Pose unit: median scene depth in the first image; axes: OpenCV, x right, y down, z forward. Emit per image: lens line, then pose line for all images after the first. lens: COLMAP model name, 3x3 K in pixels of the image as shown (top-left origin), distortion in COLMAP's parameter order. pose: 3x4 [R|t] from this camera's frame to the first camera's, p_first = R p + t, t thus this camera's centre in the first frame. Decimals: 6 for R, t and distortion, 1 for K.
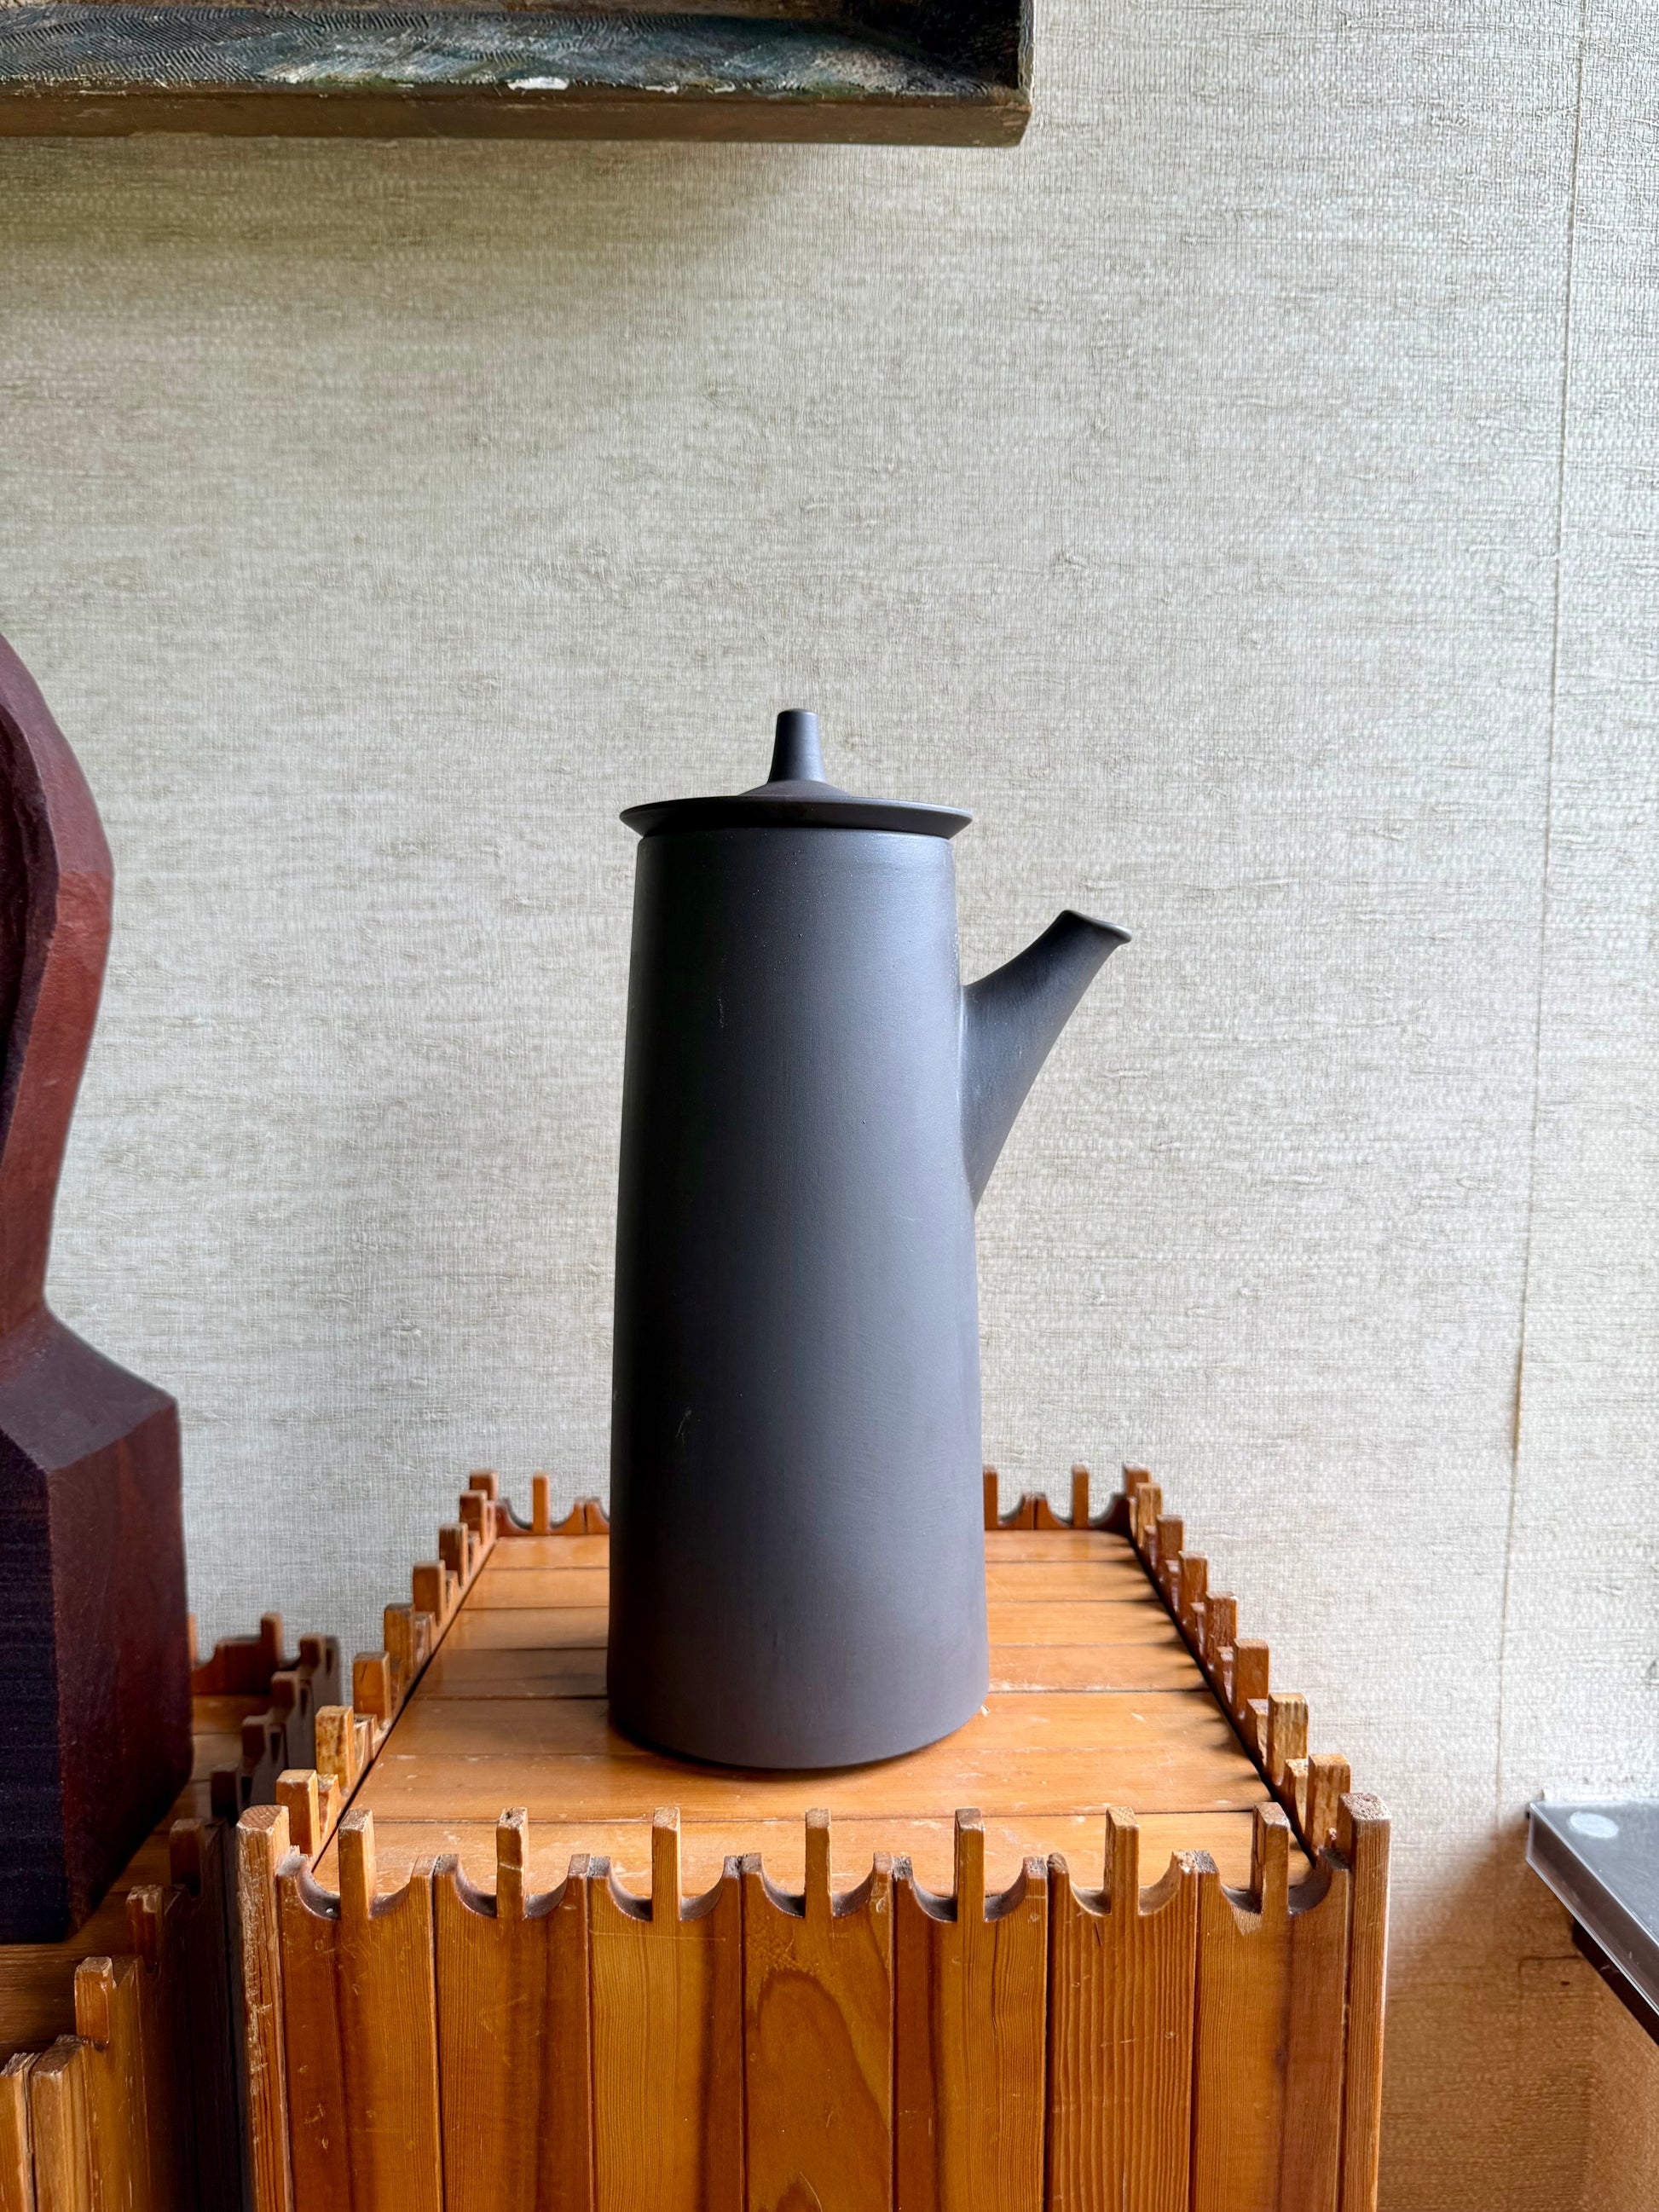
lens RADIAL K [[1555.2, 0, 836.5], [0, 1555.2, 1111.2], [0, 0, 1]] dist [-0.005136, -0.011914]
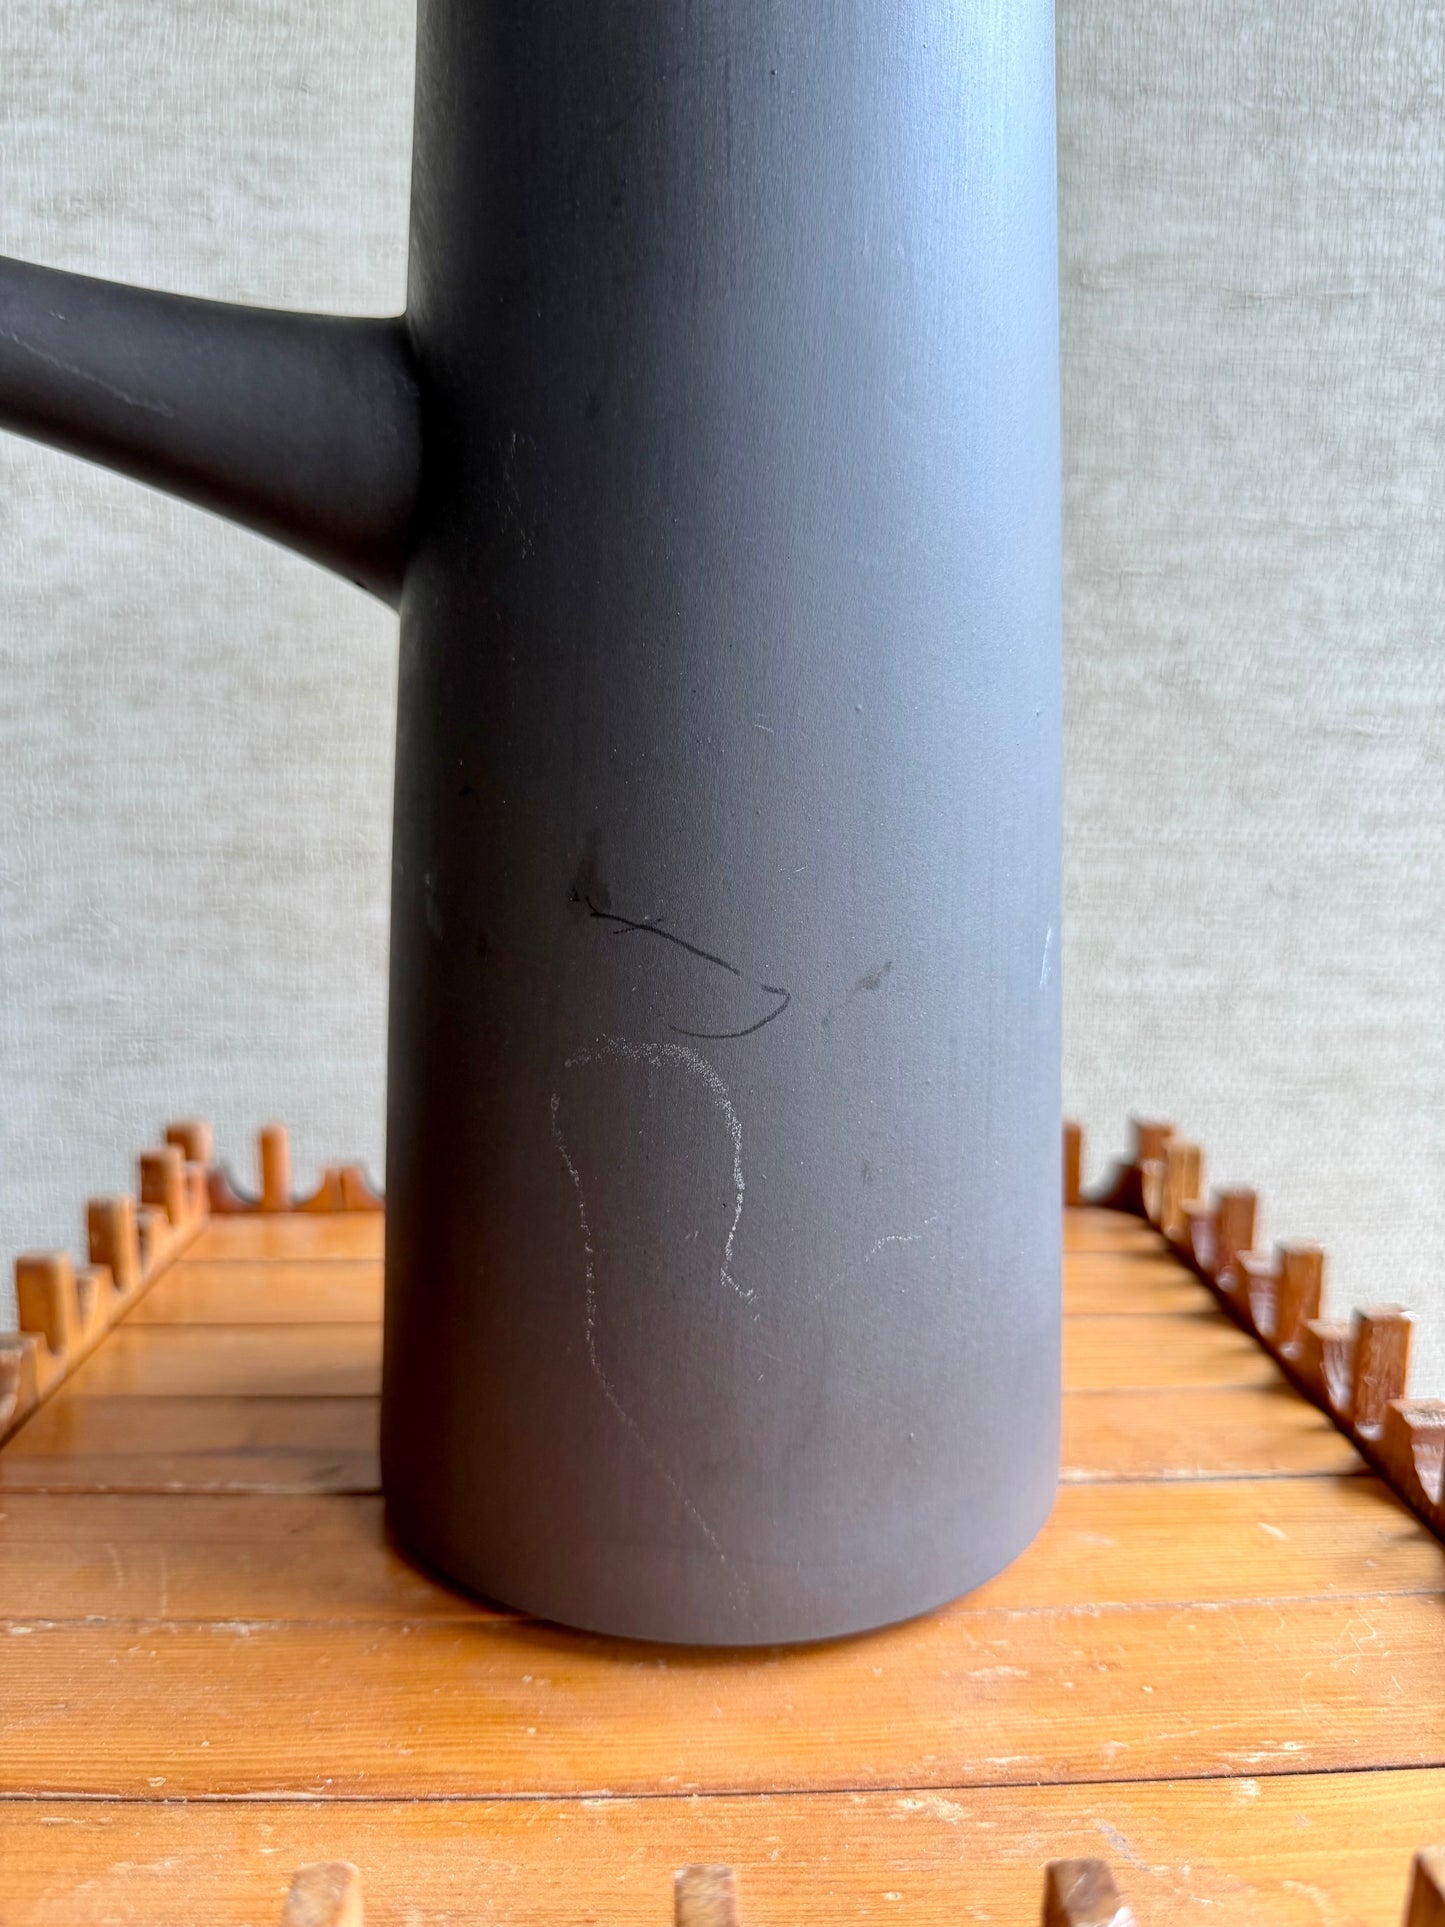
lens RADIAL K [[1439.0, 0, 719.6], [0, 1439.0, 961.5], [0, 0, 1]] dist [-0.060422, 0.007617]
pose [[0.999781, 0.005192, 0.020281, -0.009432], [-0.006857, 0.996535, 0.082892, 0.105234], [-0.019781, -0.083013, 0.996352, 0.369593]]
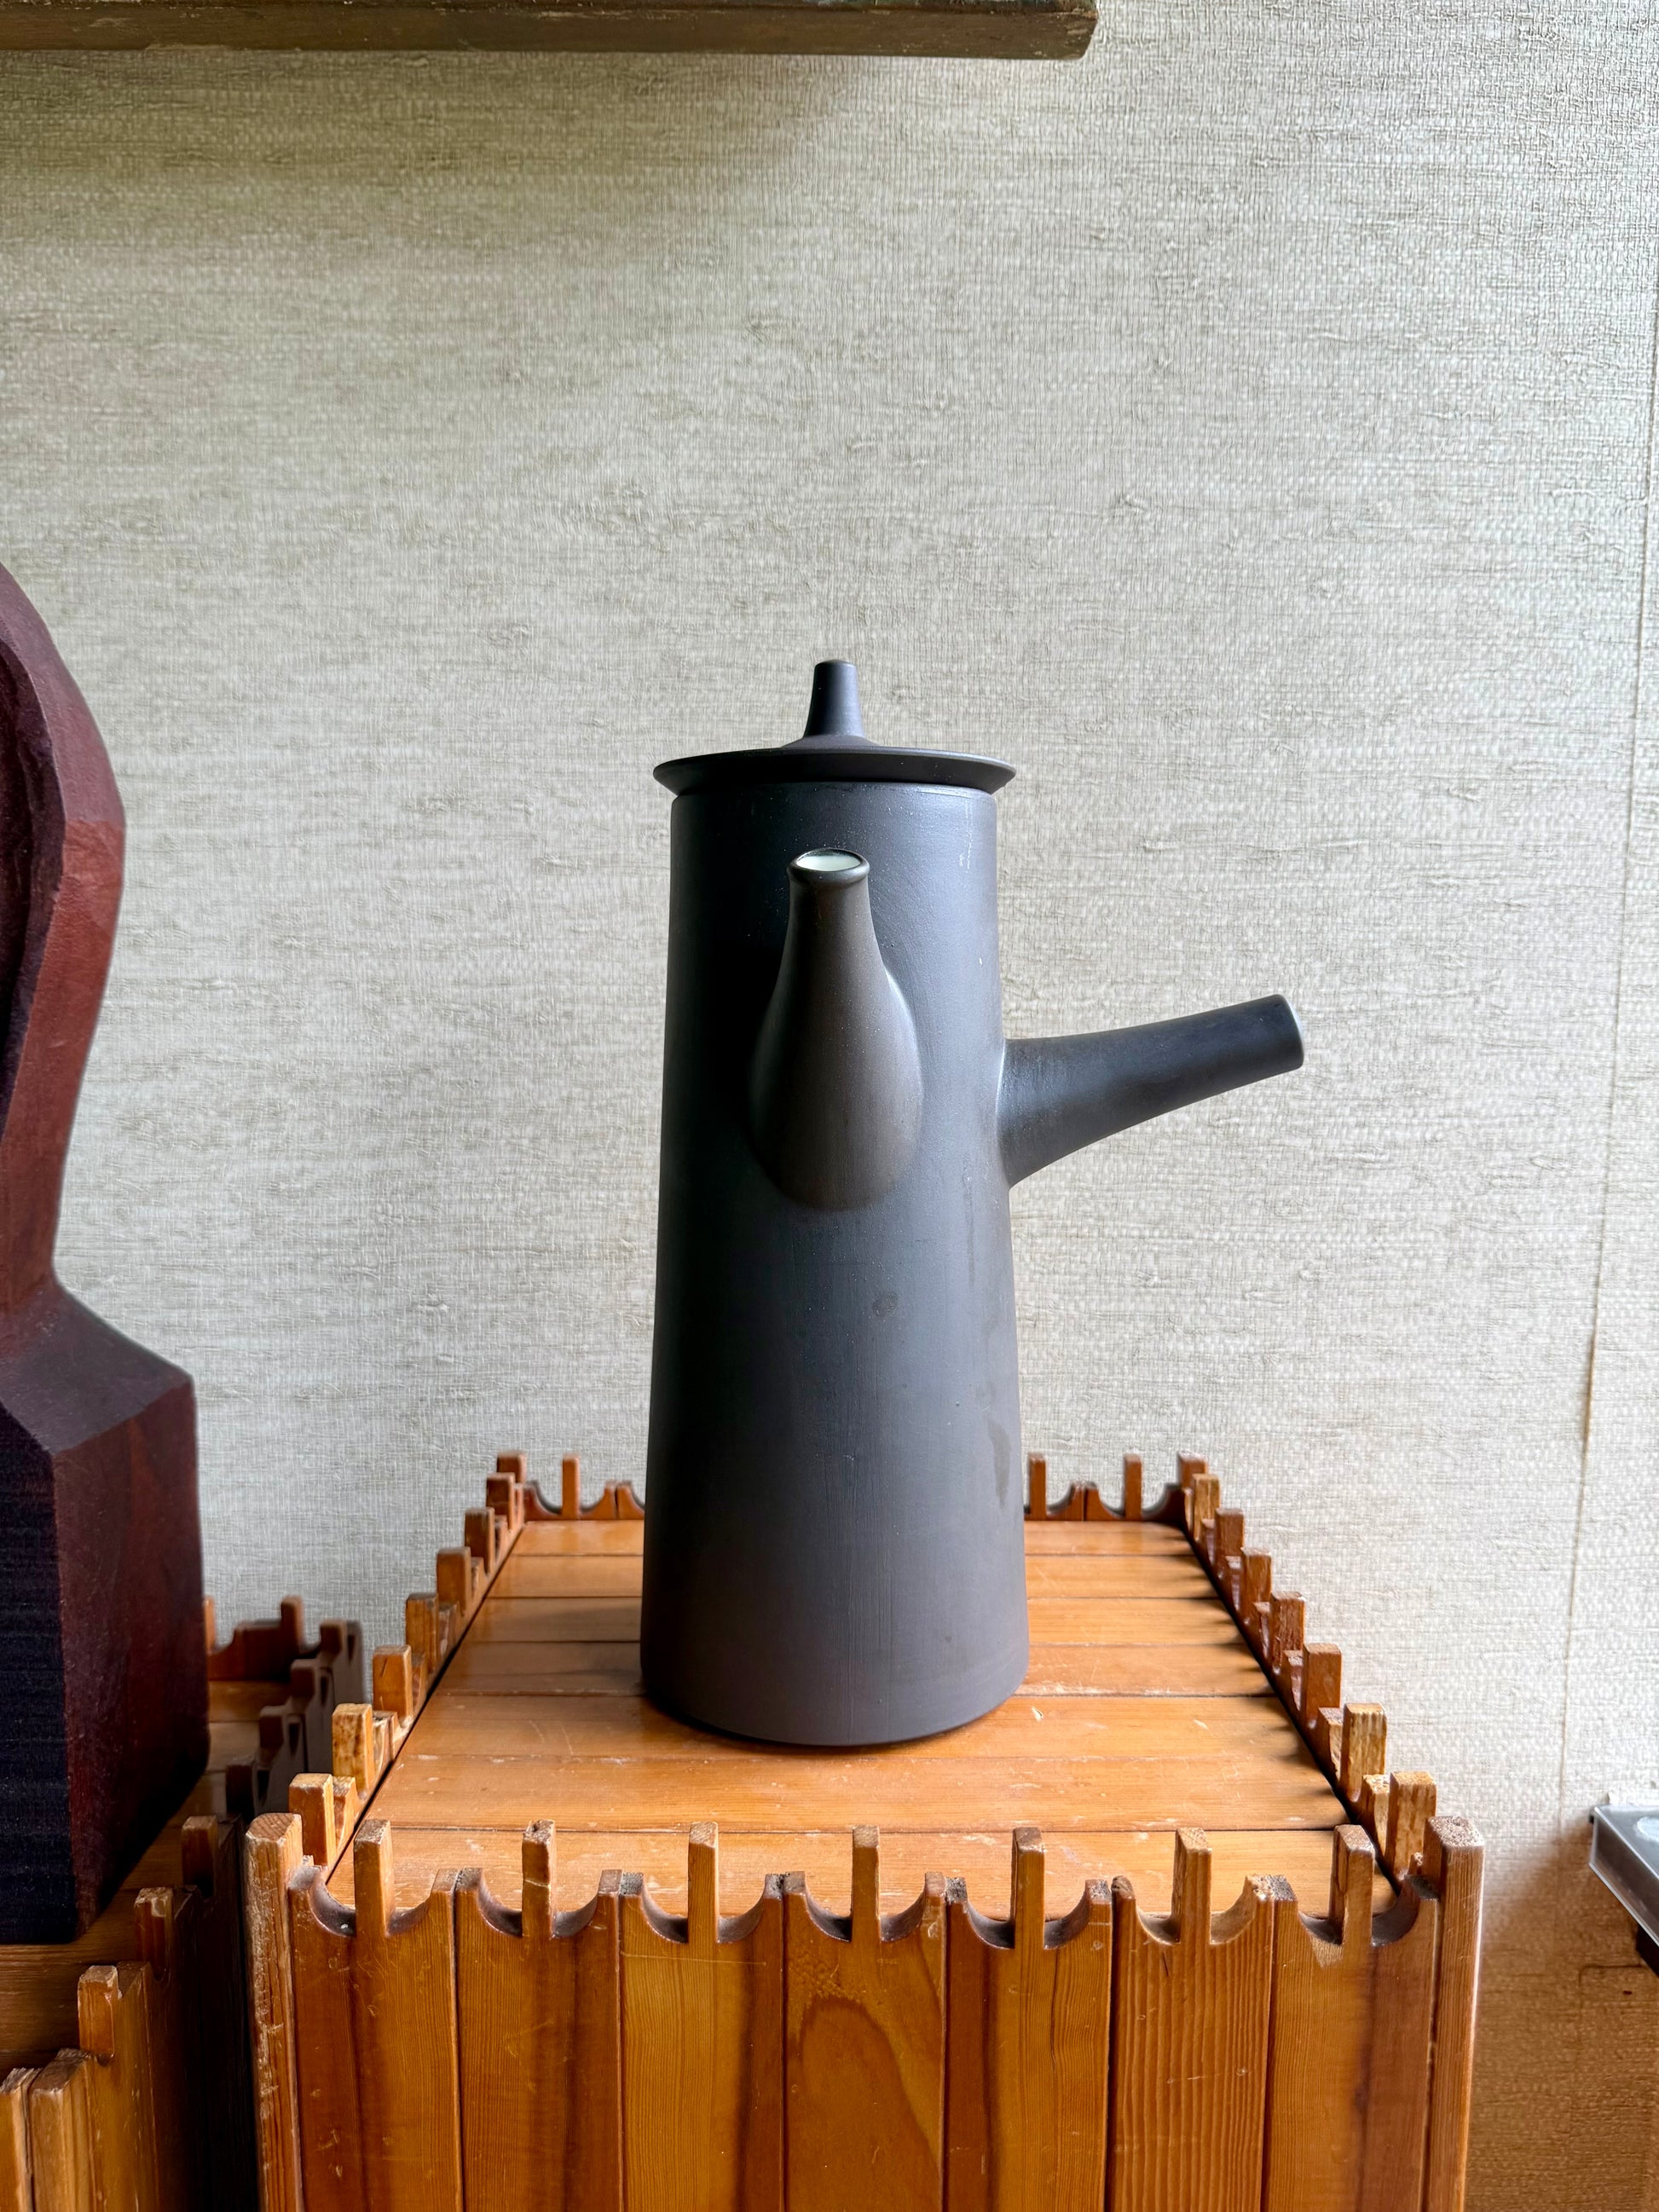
lens RADIAL K [[1560.1, 0, 841.5], [0, 1560.1, 1111.3], [0, 0, 1]] dist [-0.012733, -0.002392]
pose [[0.999840, 0.007443, -0.016277, -0.008089], [-0.007182, 0.999846, 0.016023, 0.002991], [0.016394, -0.015903, 0.999739, 0.040568]]
